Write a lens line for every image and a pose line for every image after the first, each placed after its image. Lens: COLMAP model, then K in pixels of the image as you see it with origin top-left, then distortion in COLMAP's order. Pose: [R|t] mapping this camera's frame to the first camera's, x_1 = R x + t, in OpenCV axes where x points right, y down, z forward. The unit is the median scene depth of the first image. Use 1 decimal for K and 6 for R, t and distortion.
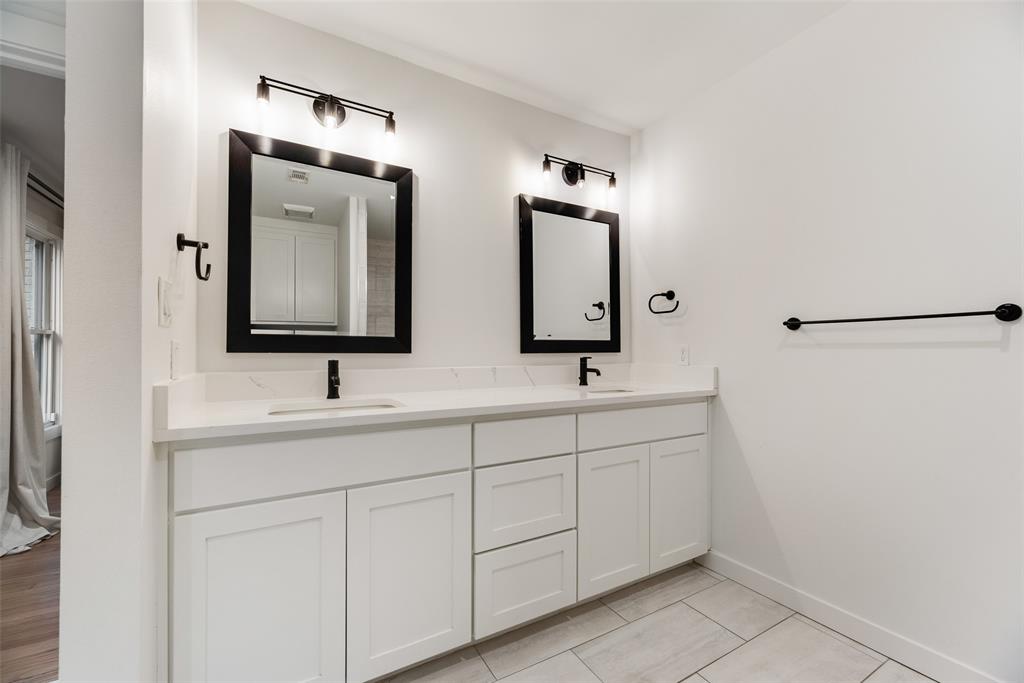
lens RADIAL K [[421.7, 0, 512.0], [0, 421.7, 341.5], [0, 0, 1]] dist [-0.001000, -0.000150]
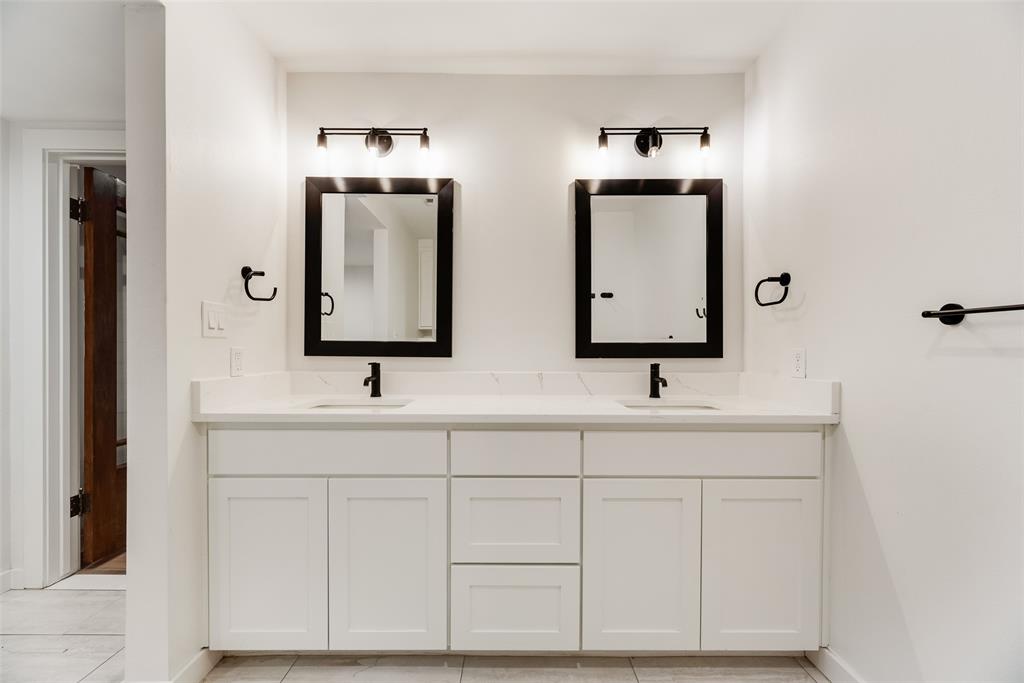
lens RADIAL K [[414.3, 0, 512.8], [0, 414.3, 351.4], [0, 0, 1]] dist [-0.000033, -0.000049]
pose [[0.867421, 0.003104, -0.497565, 0.391162], [0.007649, 0.999779, 0.019572, -0.005491], [0.497515, -0.020783, 0.867206, 0.185761]]
